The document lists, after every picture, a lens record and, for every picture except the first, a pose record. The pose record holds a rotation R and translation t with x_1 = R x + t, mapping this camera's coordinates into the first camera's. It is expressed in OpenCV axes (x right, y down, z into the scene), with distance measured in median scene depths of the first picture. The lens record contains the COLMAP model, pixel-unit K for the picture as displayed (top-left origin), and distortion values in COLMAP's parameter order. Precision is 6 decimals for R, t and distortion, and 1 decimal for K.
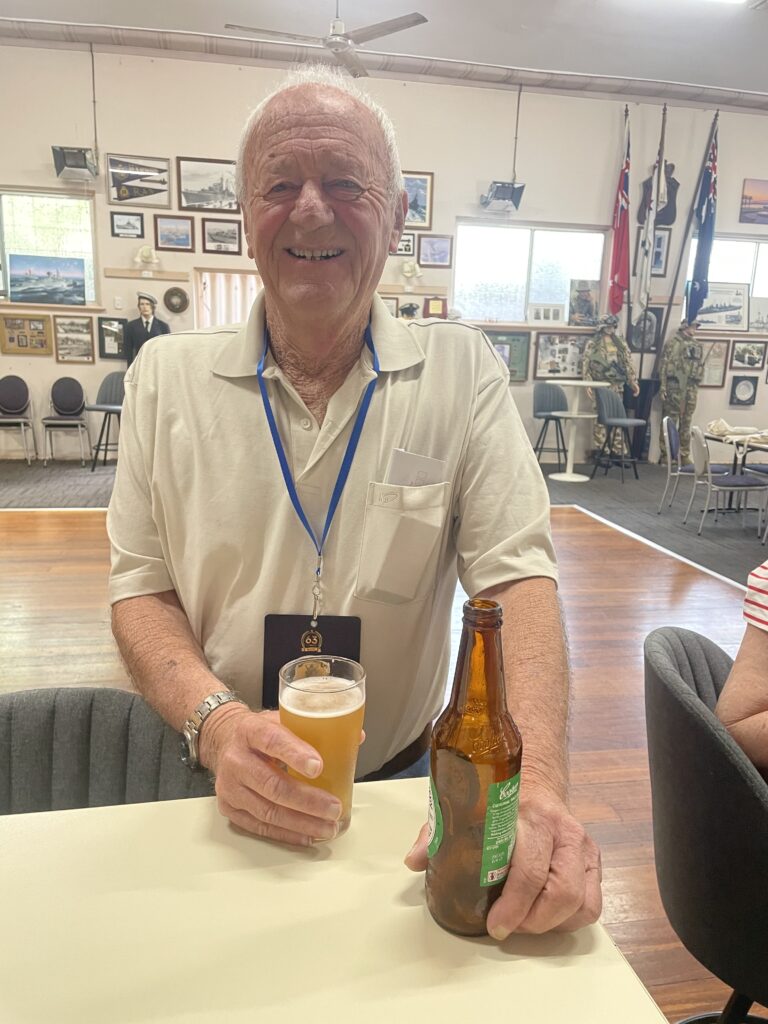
lens RADIAL K [[772.2, 0, 378.0], [0, 772.2, 509.4], [0, 0, 1]] dist [0.081838, -0.107548]
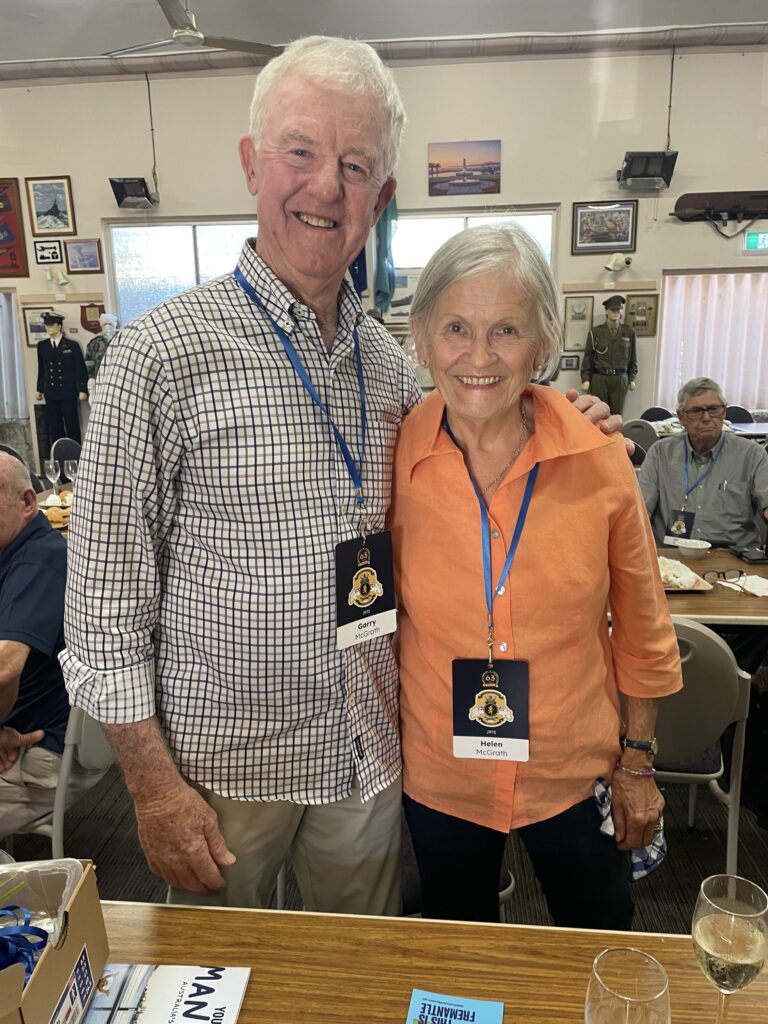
lens RADIAL K [[822.1, 0, 367.8], [0, 822.1, 535.2], [0, 0, 1]] dist [0.081070, -0.102410]
pose [[0.960592, 0.010482, -0.277763, 0.714744], [-0.010327, 0.999945, 0.002021, 0.006008], [0.277769, 0.000927, 0.960647, 0.114695]]
